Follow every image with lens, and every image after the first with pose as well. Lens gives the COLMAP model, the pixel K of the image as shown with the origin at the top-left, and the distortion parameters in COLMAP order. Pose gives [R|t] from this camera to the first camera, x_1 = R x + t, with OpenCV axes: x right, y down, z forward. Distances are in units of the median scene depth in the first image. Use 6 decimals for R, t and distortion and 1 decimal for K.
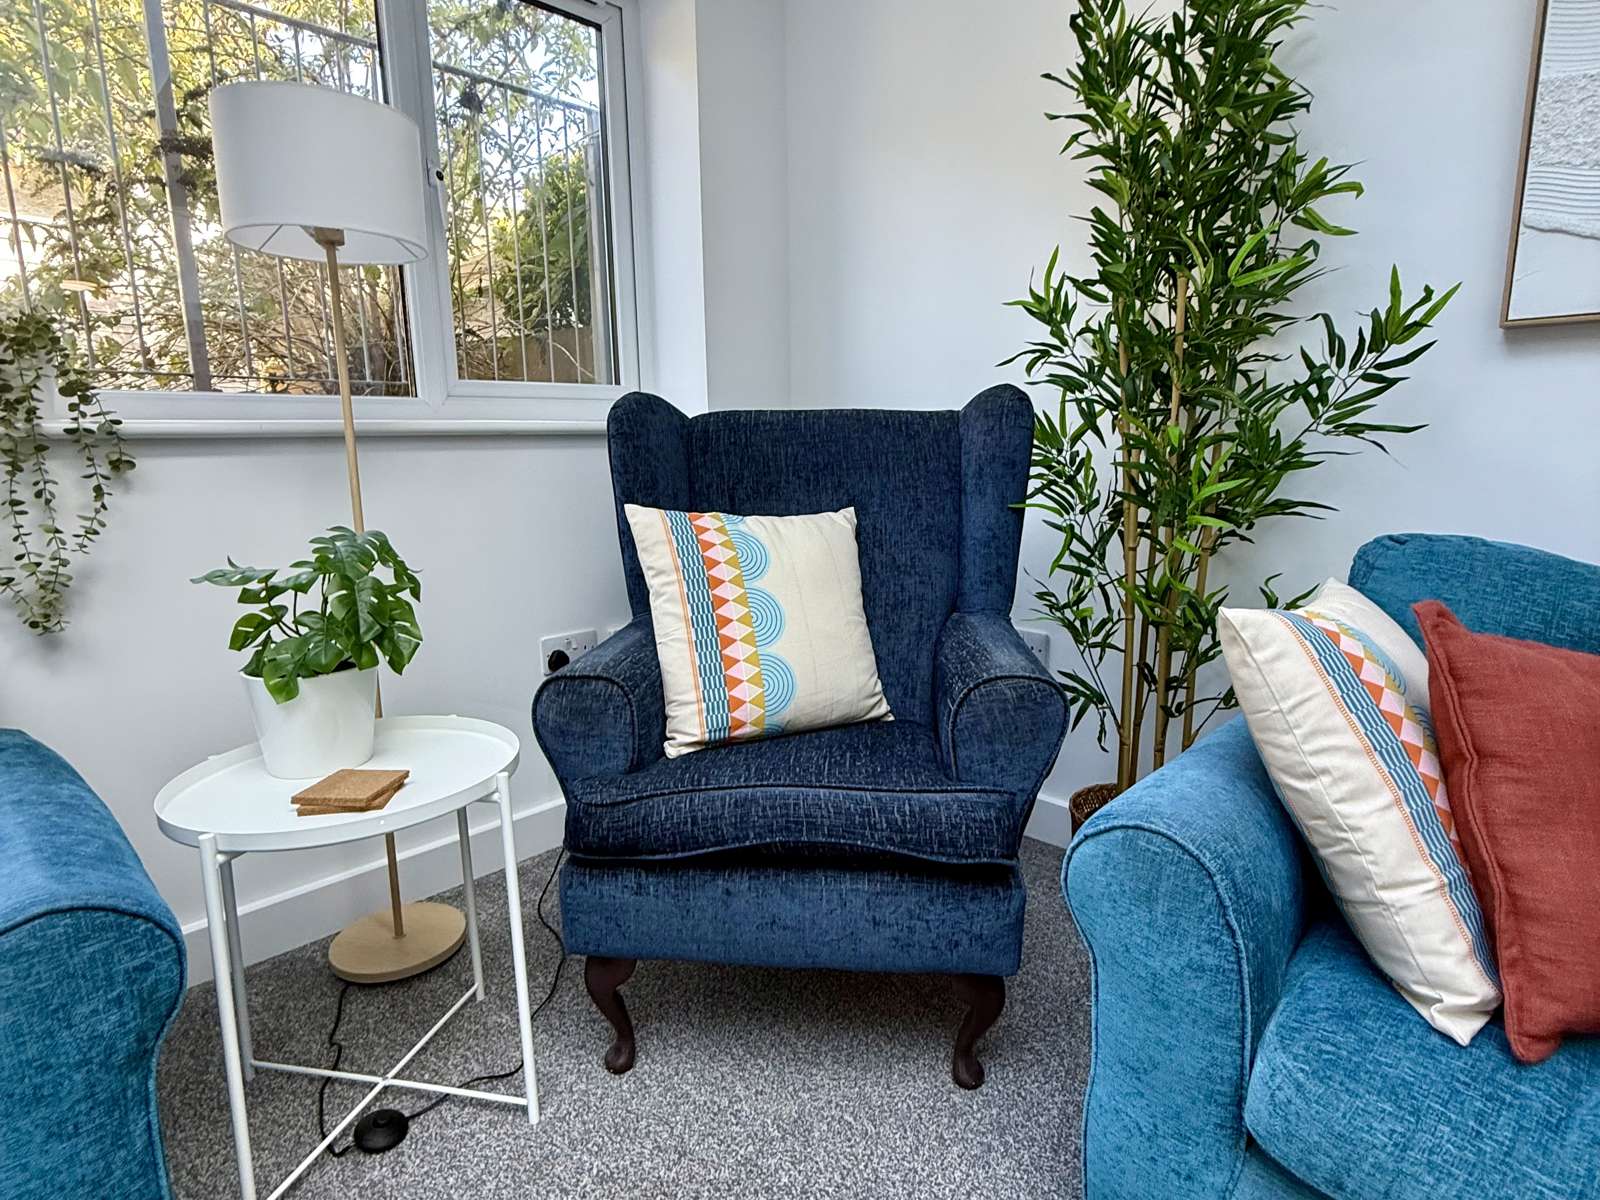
lens RADIAL K [[849.7, 0, 800.0], [0, 849.7, 600.0], [0, 0, 1]] dist [0.001306, -0.000333]
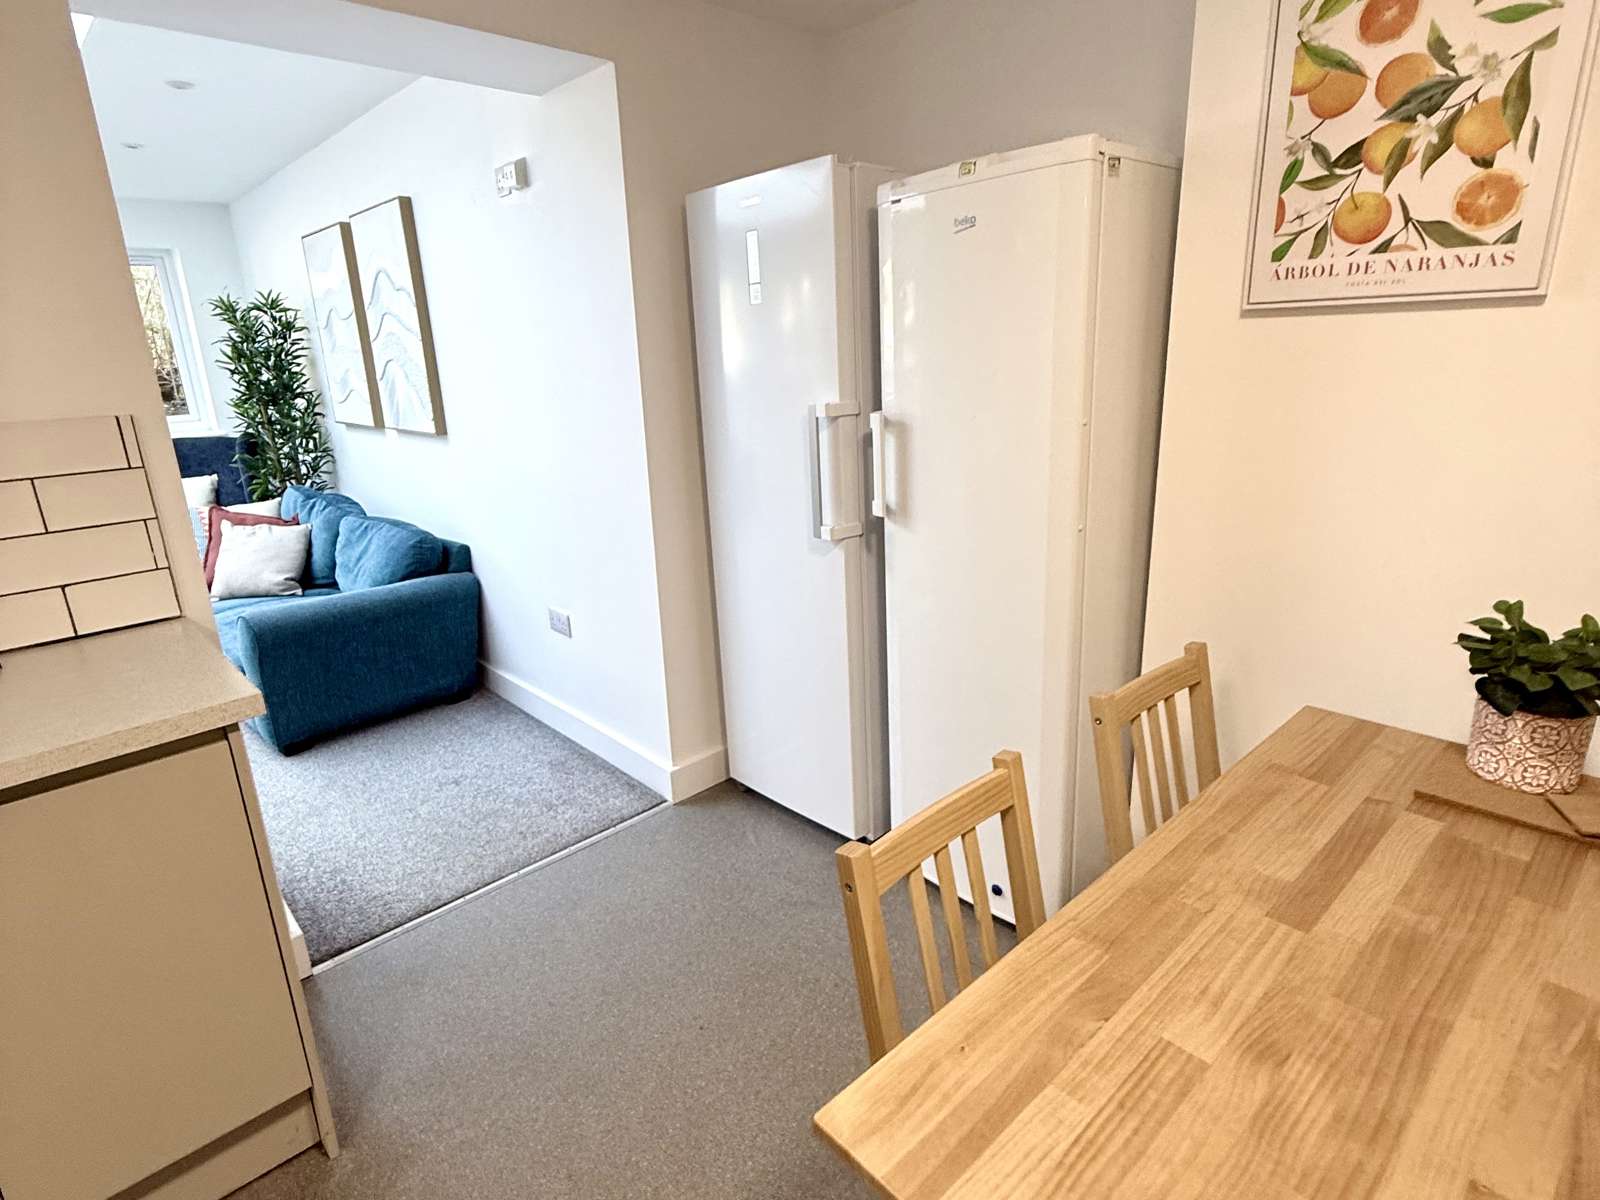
lens RADIAL K [[849.7, 0, 800.0], [0, 849.7, 600.0], [0, 0, 1]] dist [0.001306, -0.000333]
pose [[0.998633, -0.008268, -0.051612, 2.572944], [0.014154, 0.993296, 0.114731, 0.019254], [0.050318, -0.115305, 0.992055, -2.128684]]
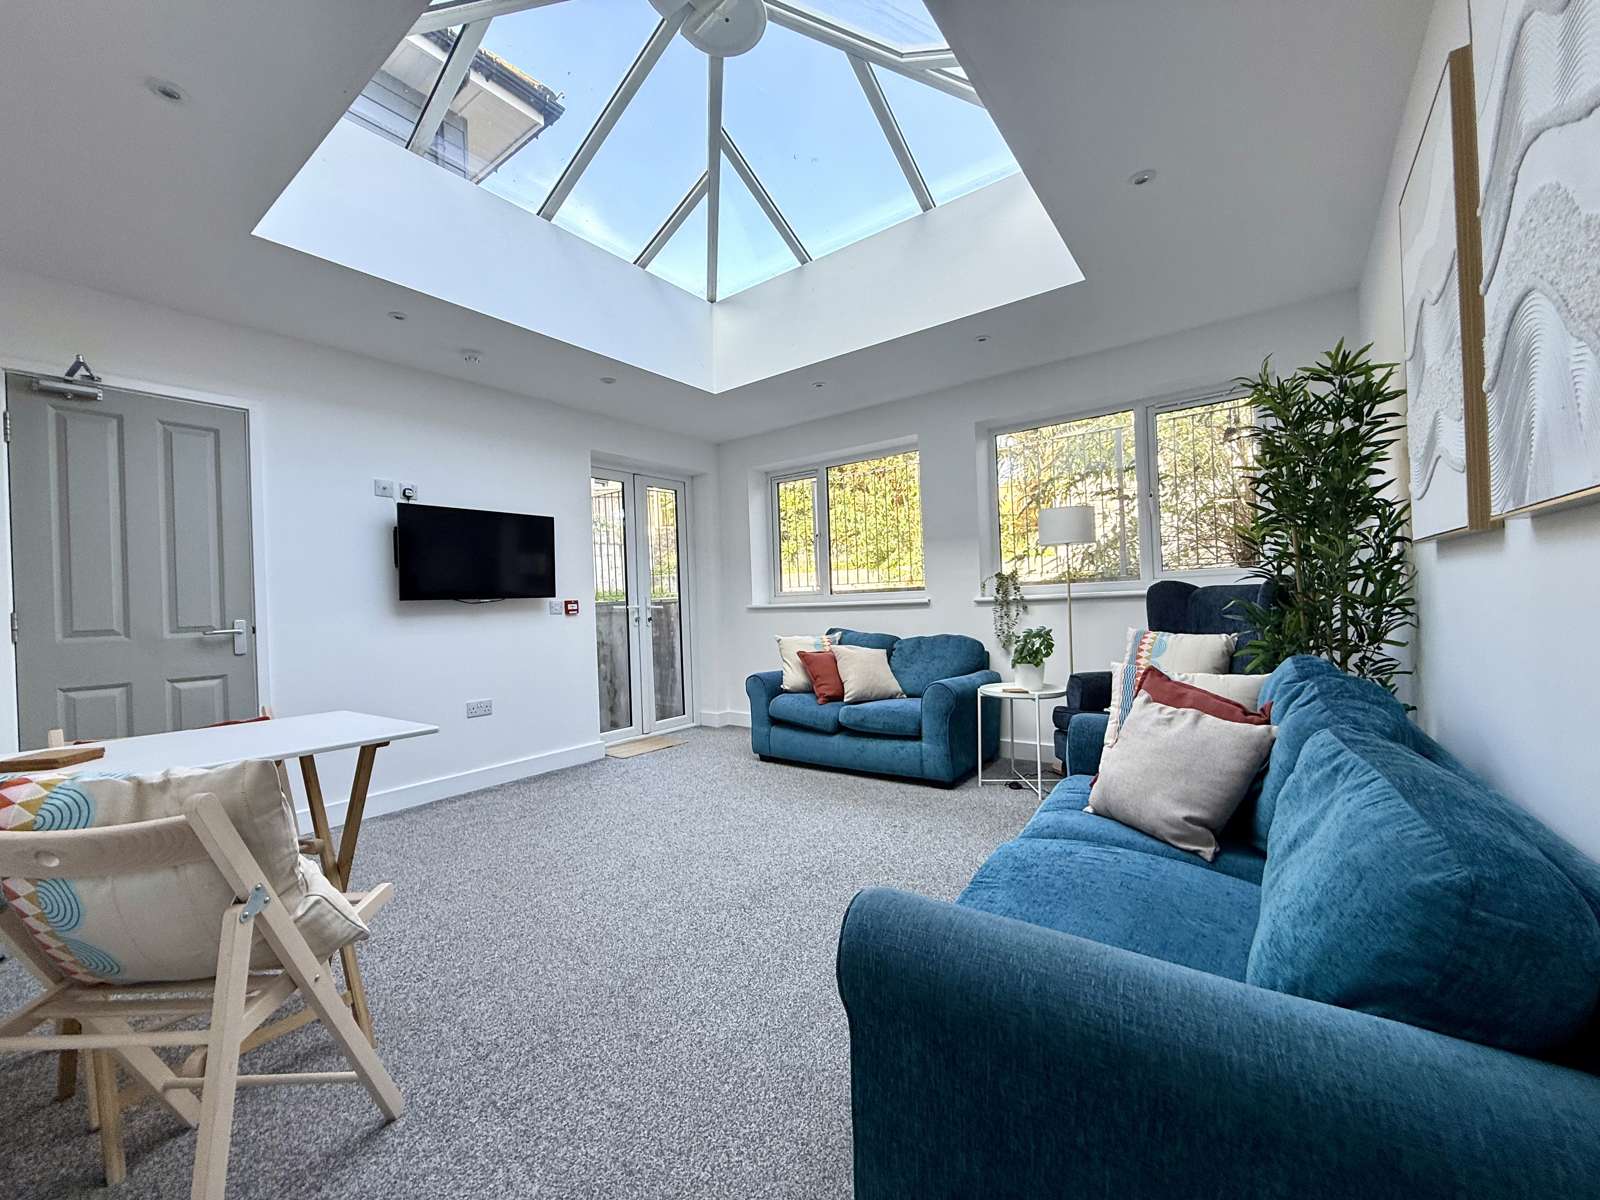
lens RADIAL K [[637.9, 0, 794.1], [0, 637.9, 601.3], [0, 0, 1]] dist [0.001627, 0.000173]
pose [[0.122829, 0.007524, -0.992399, 1.763229], [-0.138898, 0.990259, -0.009684, -0.017030], [0.982660, 0.139031, 0.122678, -0.324899]]
